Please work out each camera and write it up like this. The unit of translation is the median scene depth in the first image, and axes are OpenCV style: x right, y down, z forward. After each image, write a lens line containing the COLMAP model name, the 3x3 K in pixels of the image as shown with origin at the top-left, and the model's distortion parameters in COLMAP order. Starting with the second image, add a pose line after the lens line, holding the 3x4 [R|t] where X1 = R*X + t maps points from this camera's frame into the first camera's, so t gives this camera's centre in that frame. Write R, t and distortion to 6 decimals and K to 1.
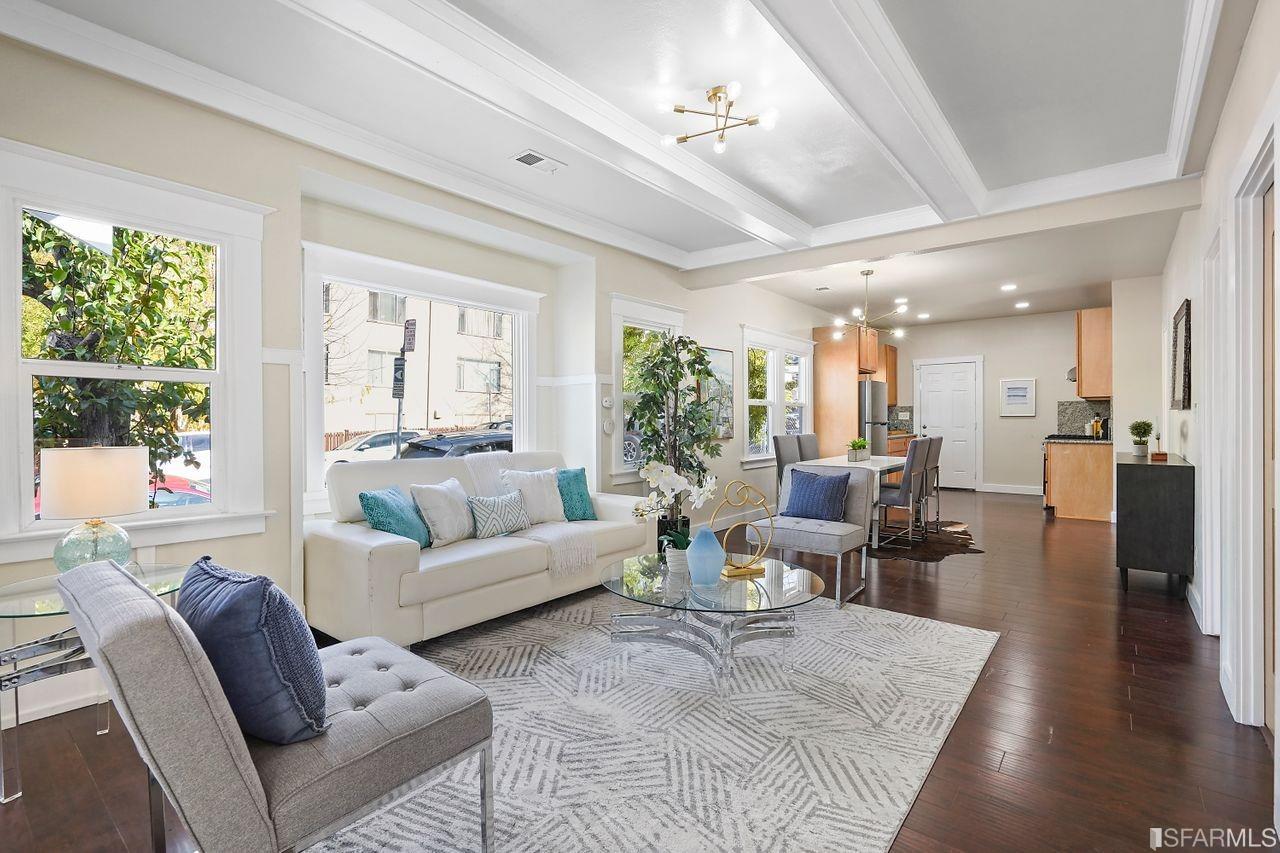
lens RADIAL K [[602.6, 0, 627.5], [0, 602.6, 420.5], [0, 0, 1]] dist [-0.001114, 0.000968]
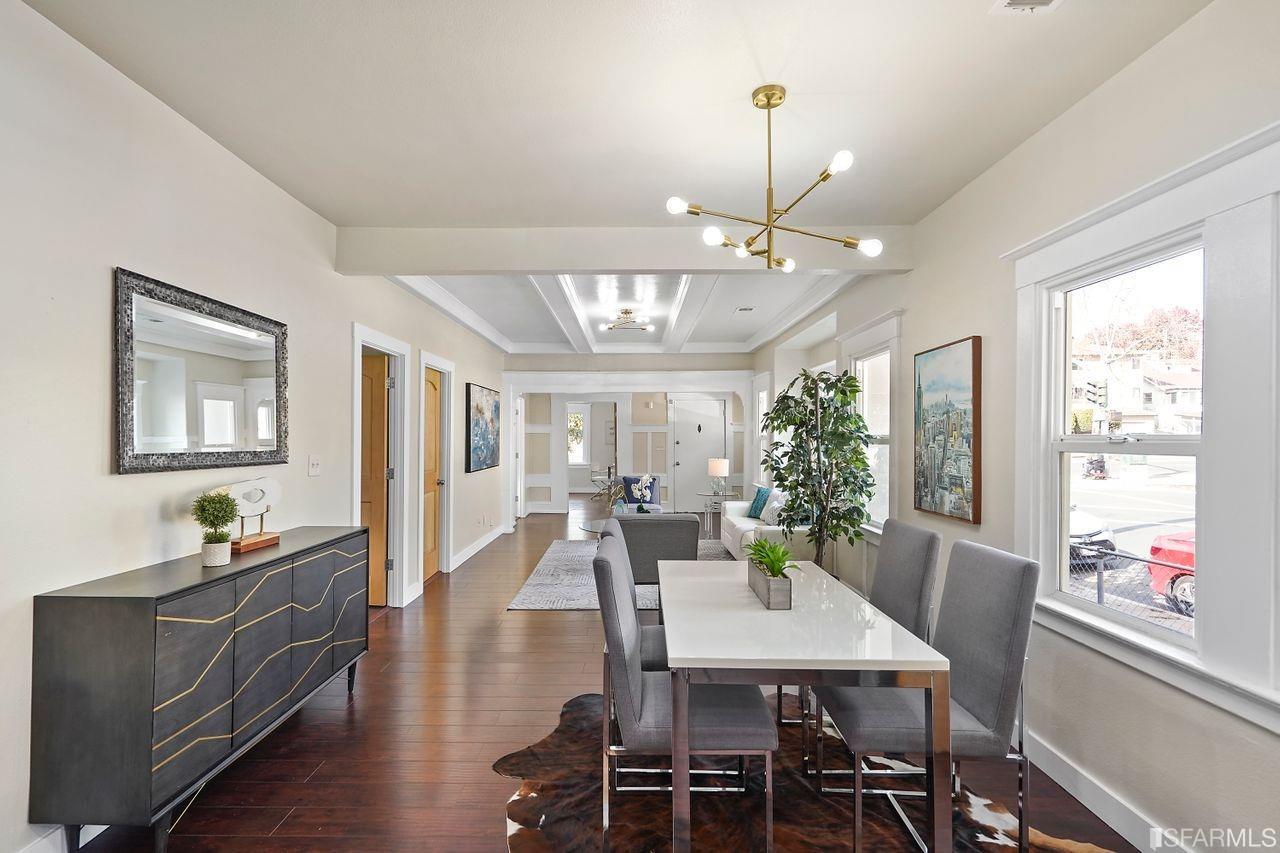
lens RADIAL K [[602.6, 0, 636.3], [0, 602.6, 429.9], [0, 0, 1]] dist [-0.001114, 0.000968]
pose [[-0.771442, -0.005336, -0.636278, 0.750457], [-0.002089, 0.999981, -0.005854, -0.043637], [0.636297, -0.003187, -0.771438, 1.332081]]
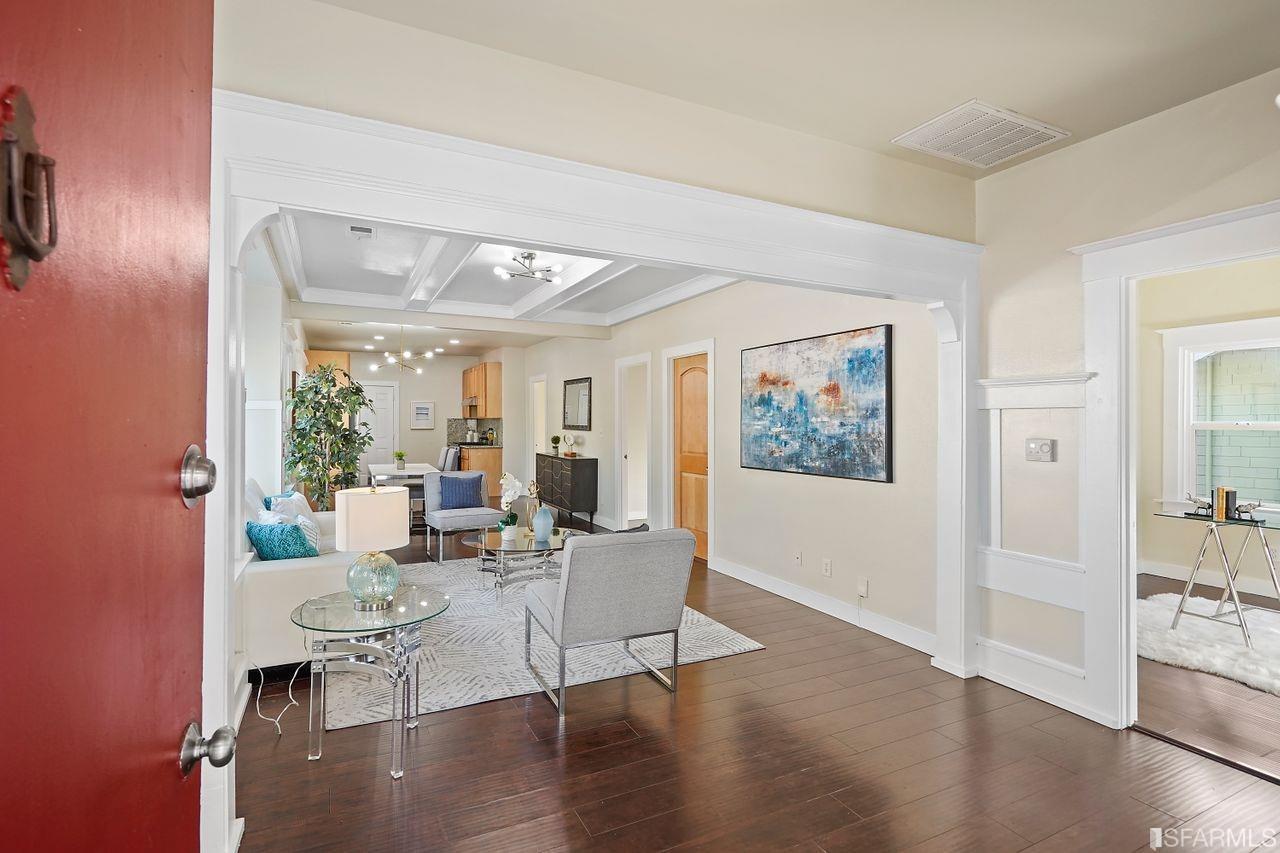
lens RADIAL K [[602.6, 0, 642.1], [0, 602.6, 419.8], [0, 0, 1]] dist [-0.001114, 0.000968]
pose [[0.401310, 0.005900, 0.915923, -0.629300], [-0.000952, 0.999981, -0.006025, -0.031614], [-0.915942, 0.001546, 0.401308, 0.009812]]
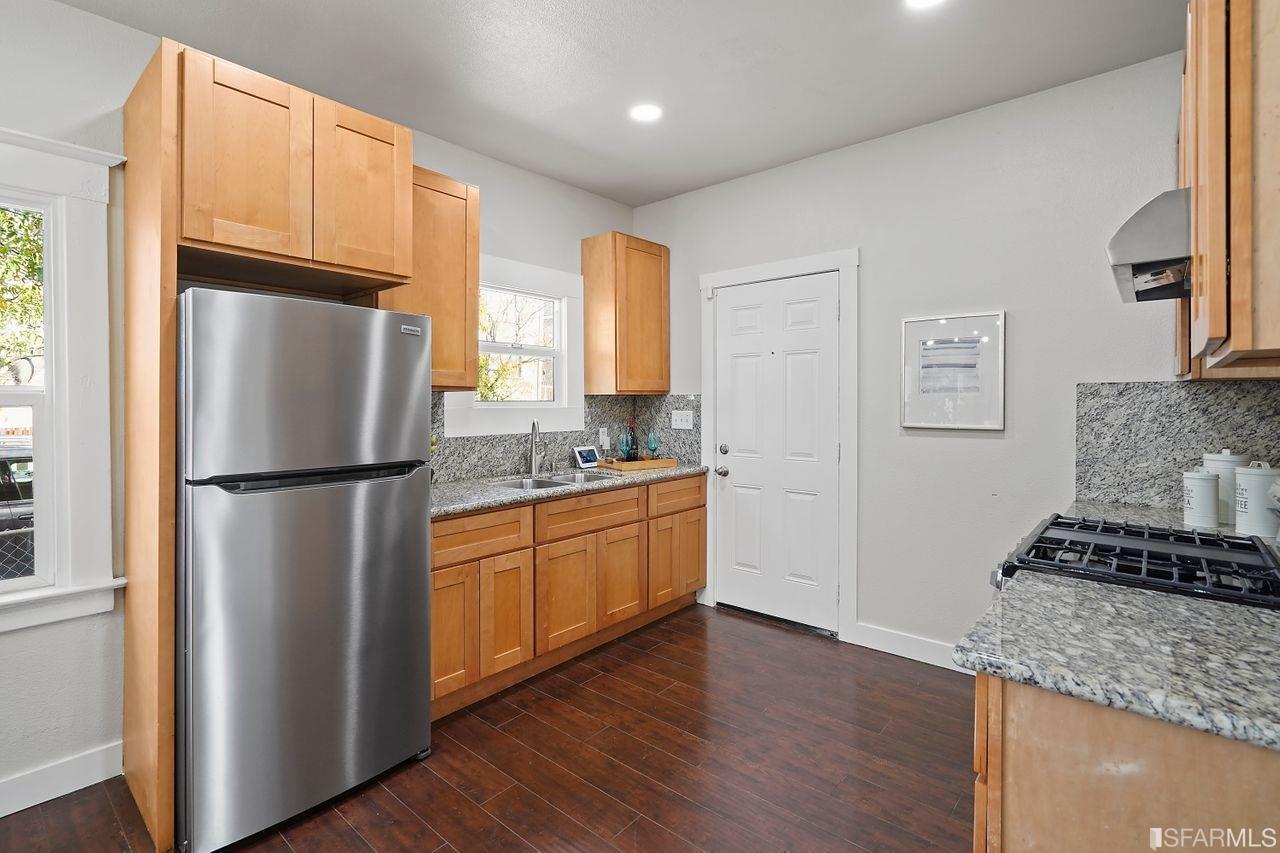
lens RADIAL K [[602.6, 0, 615.8], [0, 602.6, 407.4], [0, 0, 1]] dist [-0.001114, 0.000968]
pose [[0.998905, 0.001060, -0.046777, 0.775261], [-0.000586, 0.999948, 0.010159, -0.034798], [0.046786, -0.010121, 0.998854, 1.072699]]
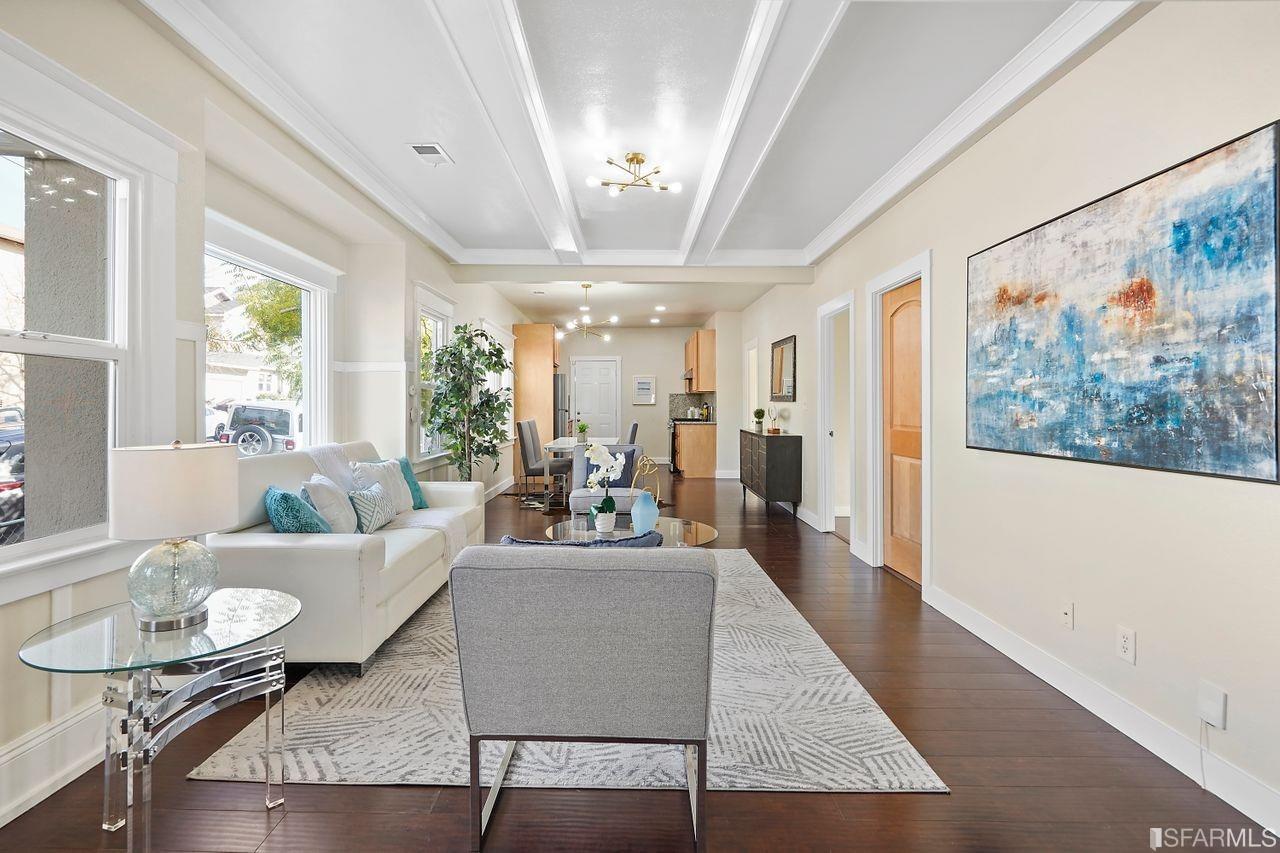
lens RADIAL K [[602.6, 0, 632.1], [0, 602.6, 405.9], [0, 0, 1]] dist [-0.001114, 0.000968]
pose [[0.773854, 0.001621, 0.633362, -0.326737], [-0.000652, 0.999998, -0.001762, -0.002651], [-0.633363, 0.000951, 0.773854, 0.002133]]
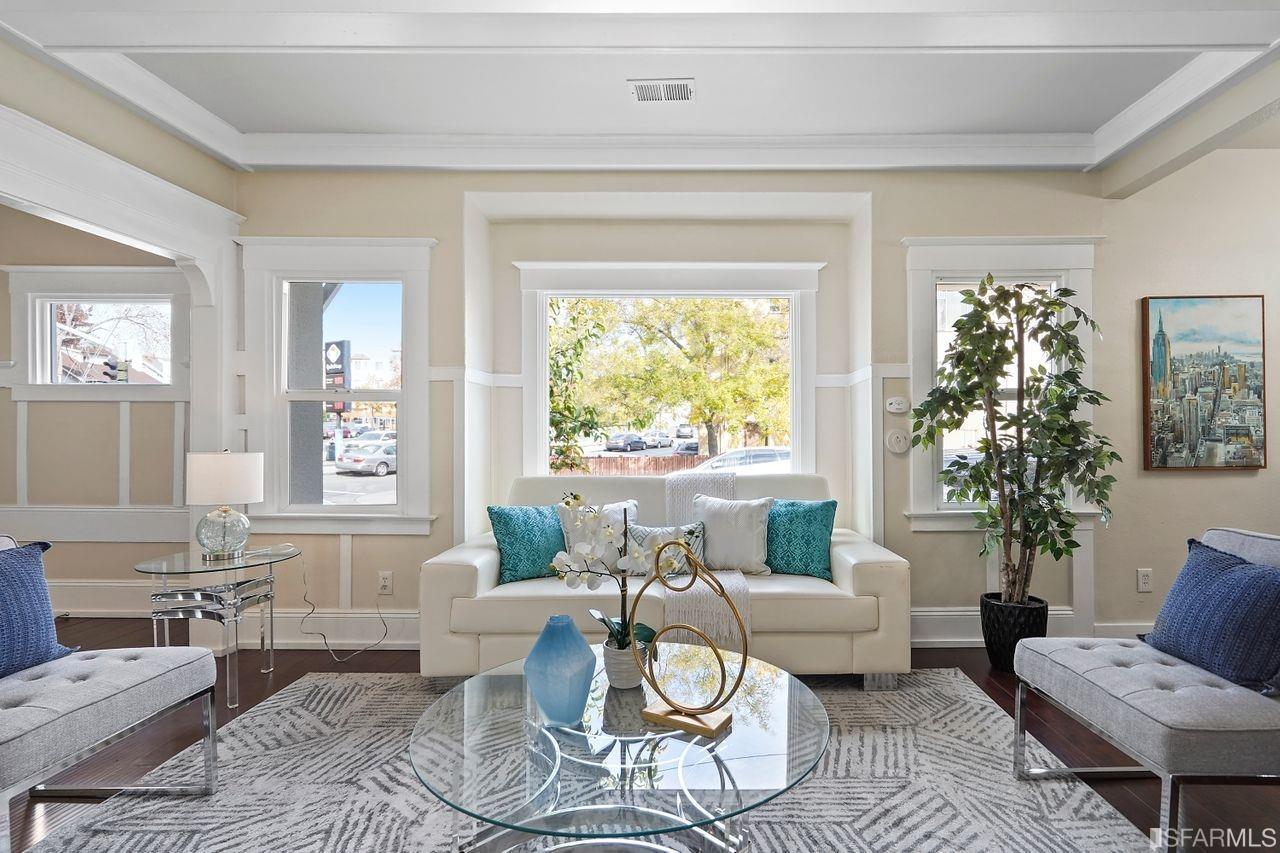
lens RADIAL K [[602.6, 0, 631.7], [0, 602.6, 432.7], [0, 0, 1]] dist [-0.001114, 0.000968]
pose [[0.641228, -0.001046, -0.767350, 0.247445], [0.000722, 0.999999, -0.000759, 0.000443], [0.767350, -0.000068, 0.641228, 0.298953]]
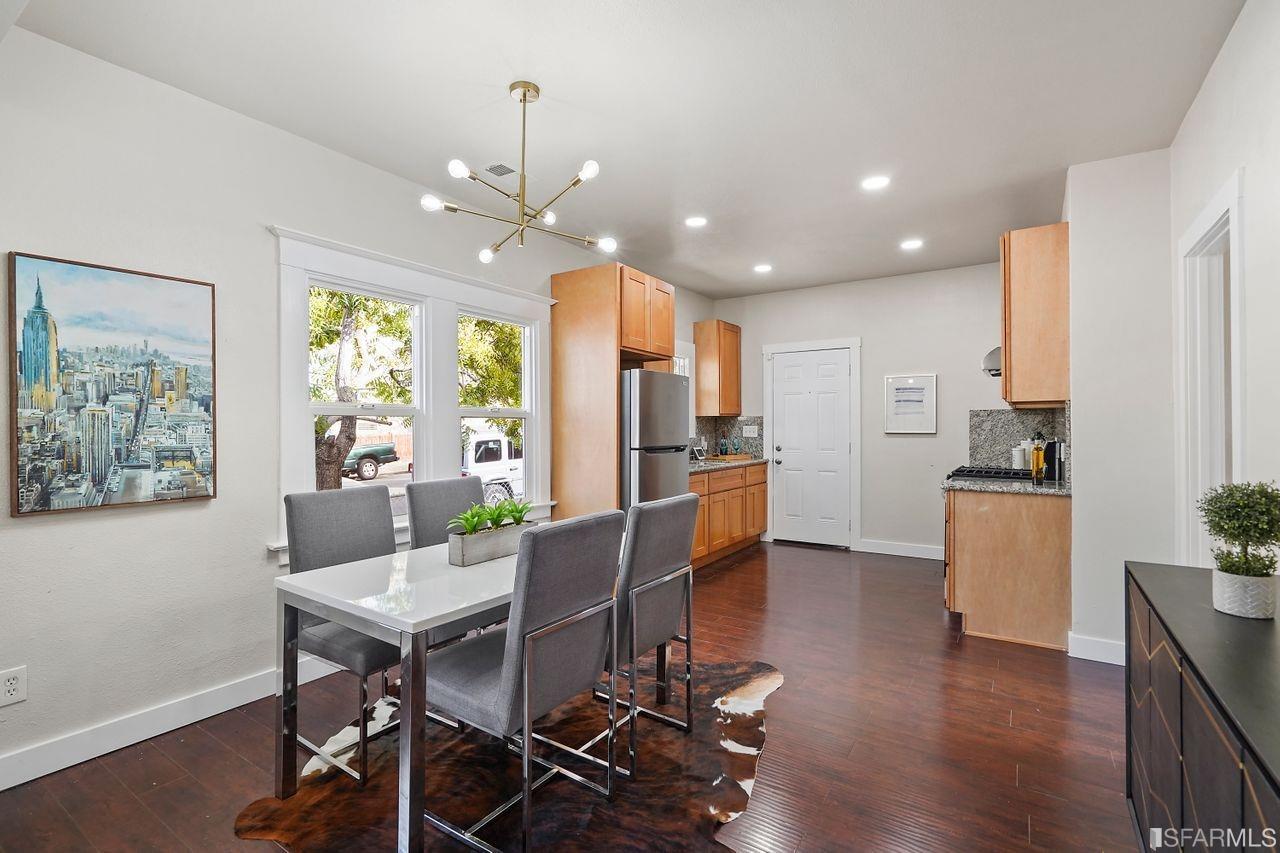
lens RADIAL K [[602.6, 0, 617.9], [0, 602.6, 425.9], [0, 0, 1]] dist [-0.001114, 0.000968]
pose [[0.996307, 0.001639, 0.085846, 0.460193], [-0.001436, 0.999996, -0.002430, -0.020352], [-0.085850, 0.002298, 0.996305, 0.633995]]
